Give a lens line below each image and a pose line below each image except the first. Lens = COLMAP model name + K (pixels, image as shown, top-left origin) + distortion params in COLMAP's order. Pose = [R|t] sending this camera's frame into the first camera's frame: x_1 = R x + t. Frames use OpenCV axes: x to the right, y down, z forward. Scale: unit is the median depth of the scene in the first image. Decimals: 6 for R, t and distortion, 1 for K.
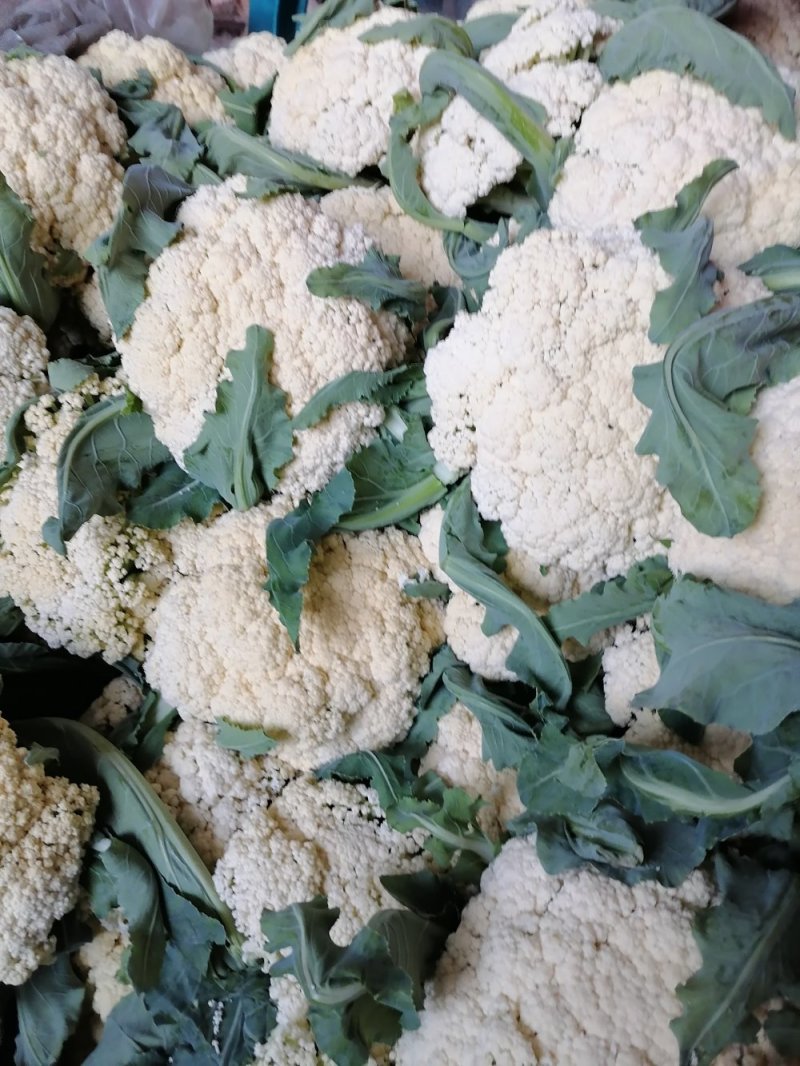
lens RADIAL K [[732.6, 0, 400.0], [0, 732.6, 533.0], [0, 0, 1]] dist [0.003739, -0.000919]
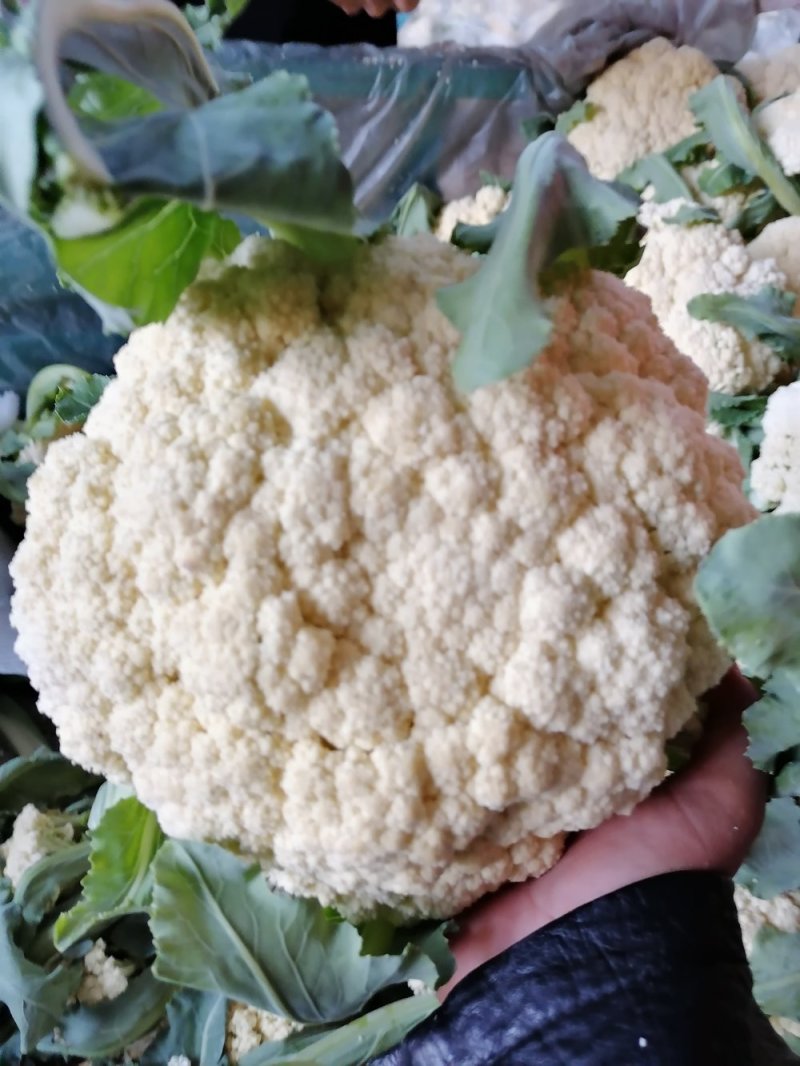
lens RADIAL K [[732.6, 0, 400.0], [0, 732.6, 533.0], [0, 0, 1]] dist [0.003739, -0.000919]
pose [[0.796492, 0.357896, -0.487352, 0.190978], [-0.334873, 0.932208, 0.137293, -0.009838], [0.503450, 0.053848, 0.862345, -0.199740]]
